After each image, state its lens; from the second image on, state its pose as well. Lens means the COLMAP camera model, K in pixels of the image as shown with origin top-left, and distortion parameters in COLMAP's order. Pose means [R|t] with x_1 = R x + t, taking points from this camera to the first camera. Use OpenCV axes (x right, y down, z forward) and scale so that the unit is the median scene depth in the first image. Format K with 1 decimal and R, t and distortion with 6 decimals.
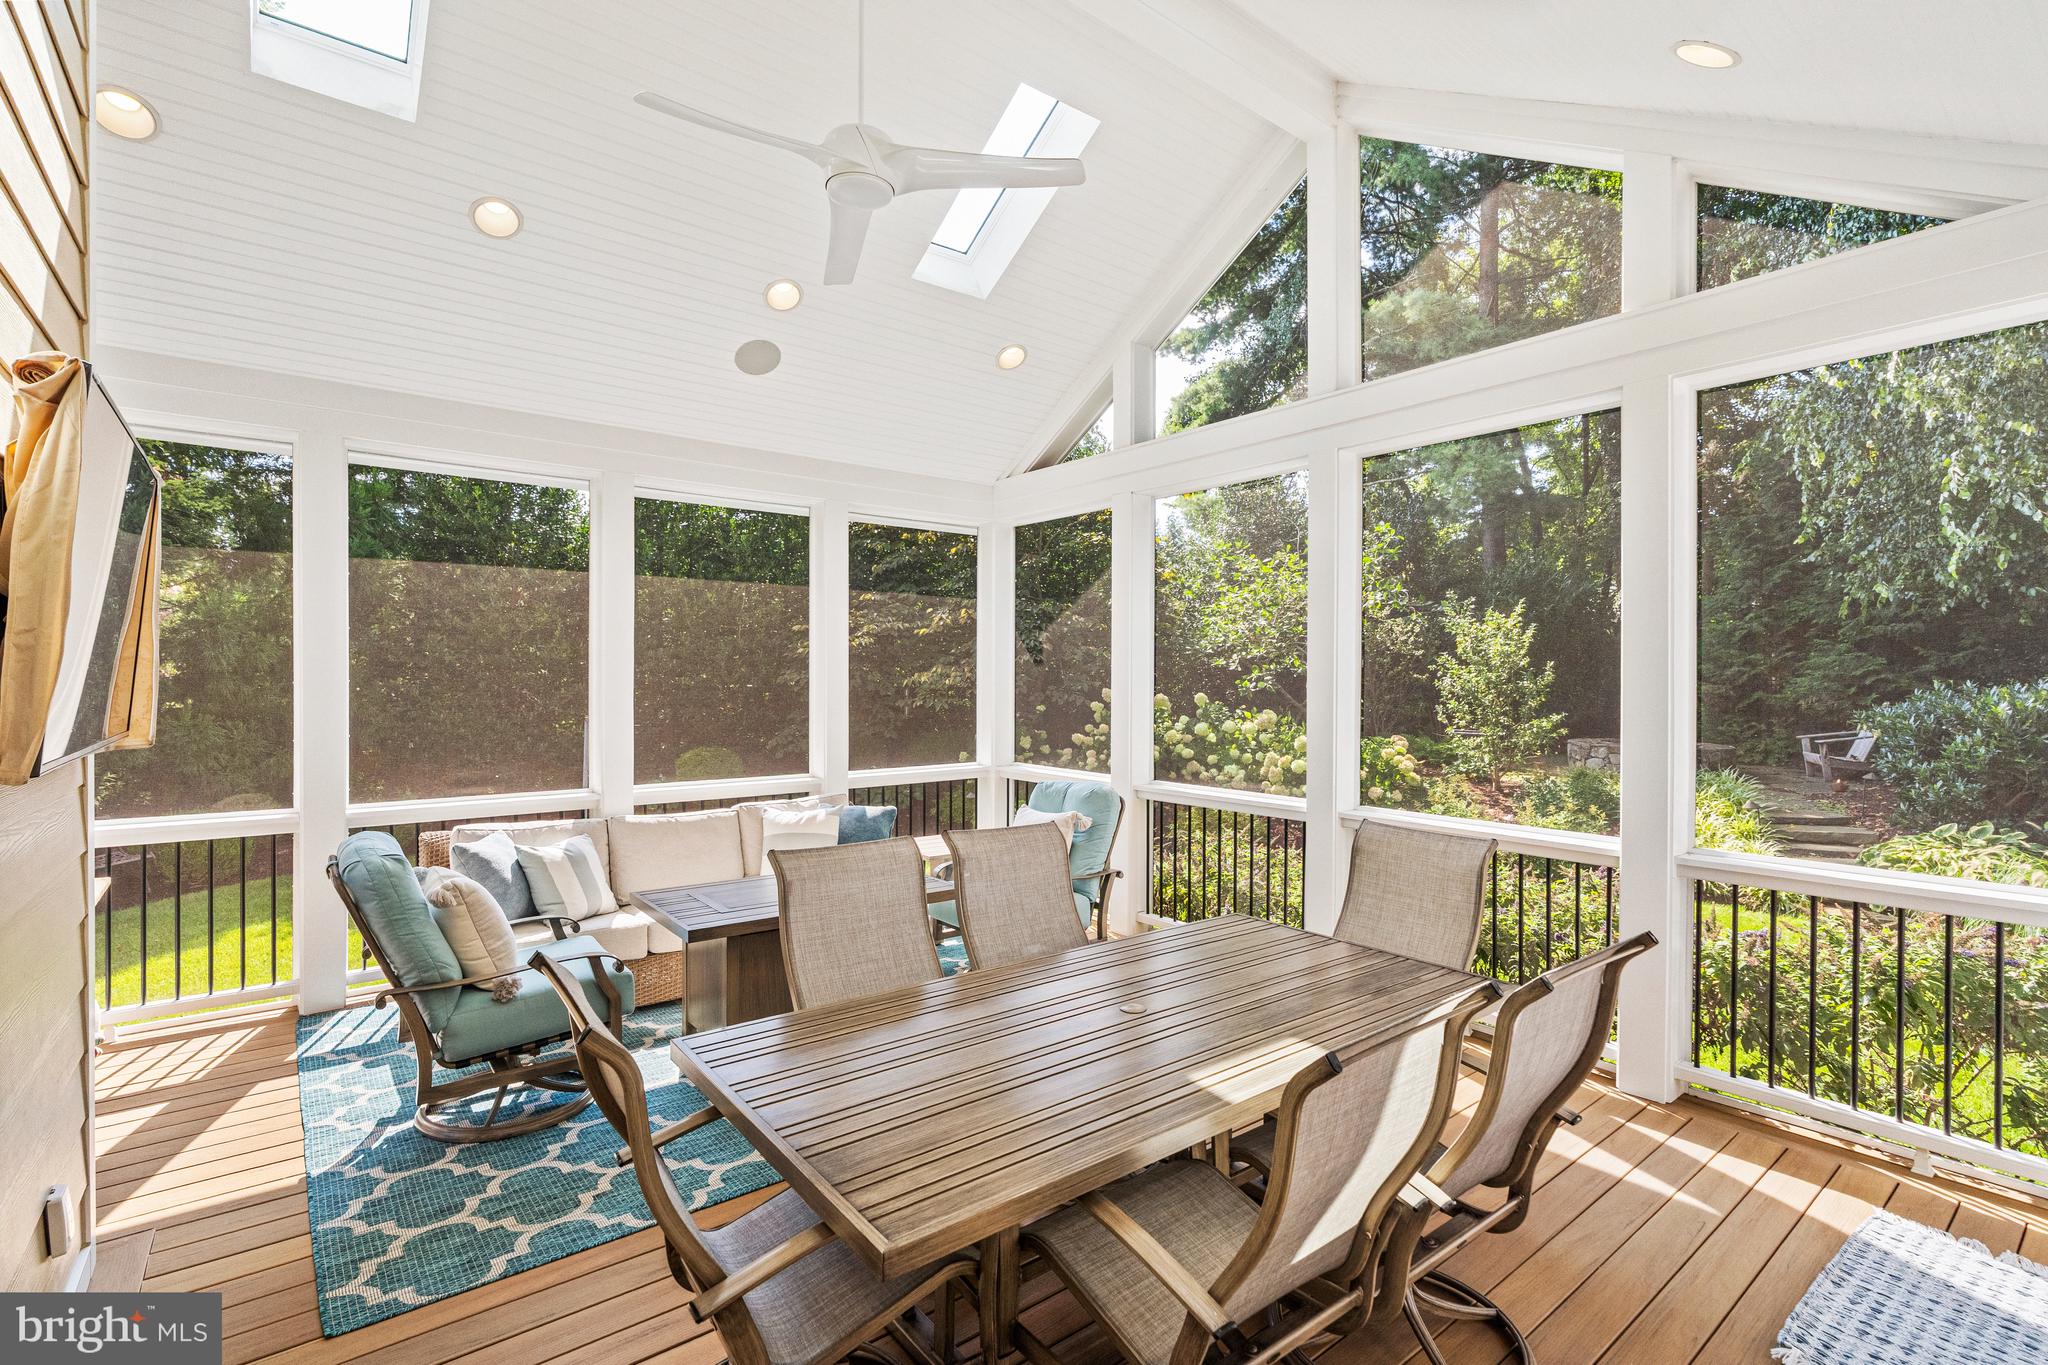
lens RADIAL K [[933.1, 0, 1024.0], [0, 933.1, 682.5], [0, 0, 1]] dist [0.001412, 0.000168]
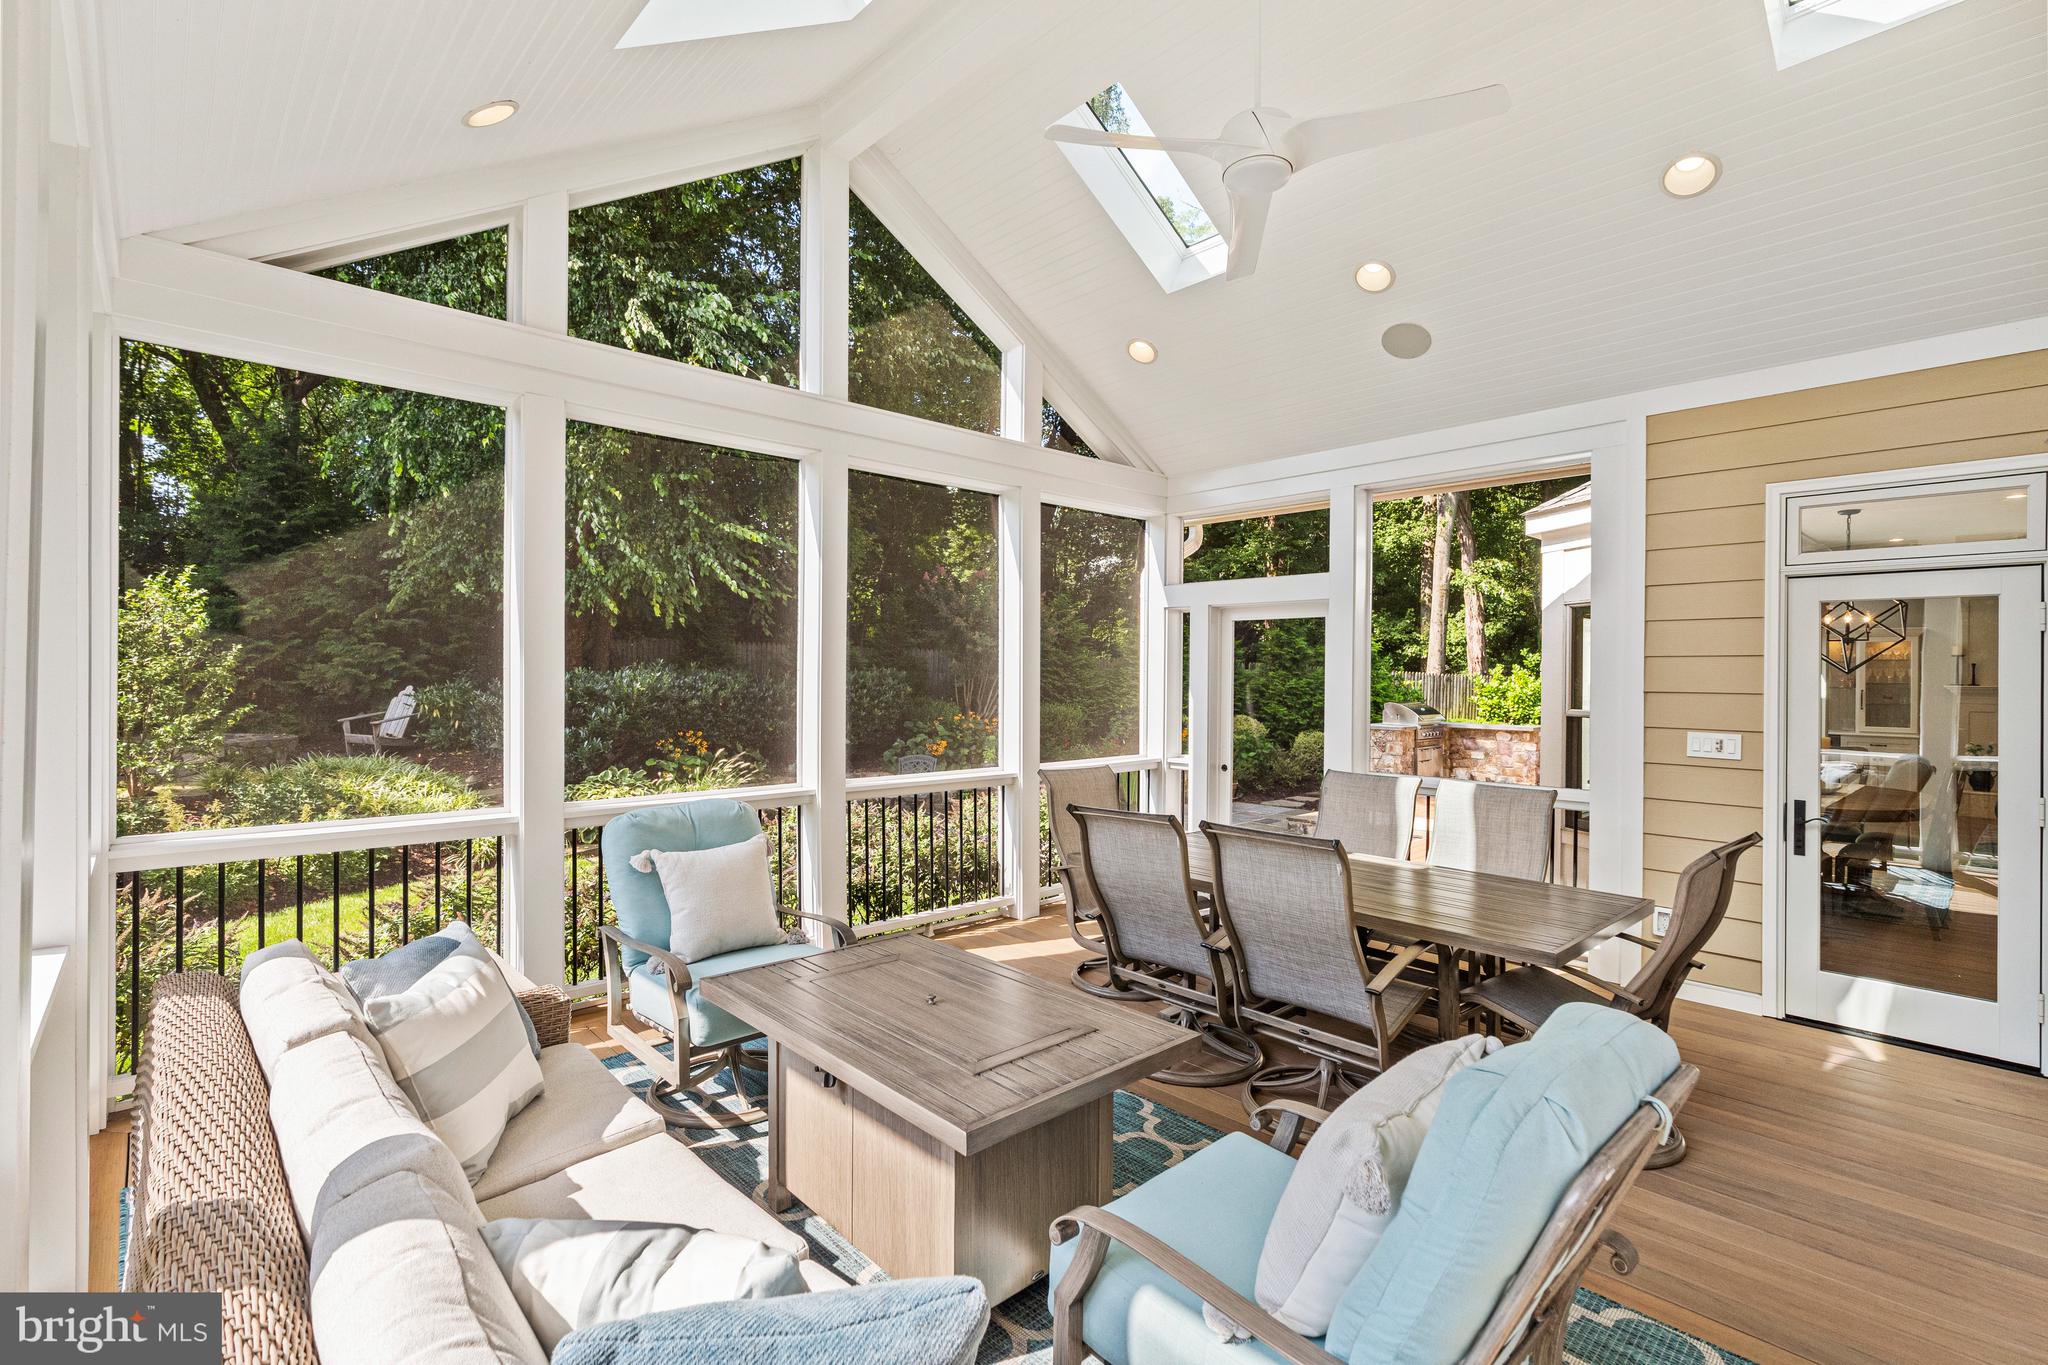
lens RADIAL K [[933.1, 0, 1024.0], [0, 933.1, 682.5], [0, 0, 1]] dist [0.001412, 0.000168]
pose [[-0.077053, -0.009336, 0.996983, -0.855247], [-0.007792, 0.999931, 0.008761, 0.001363], [-0.996997, -0.007094, -0.077120, 0.989957]]
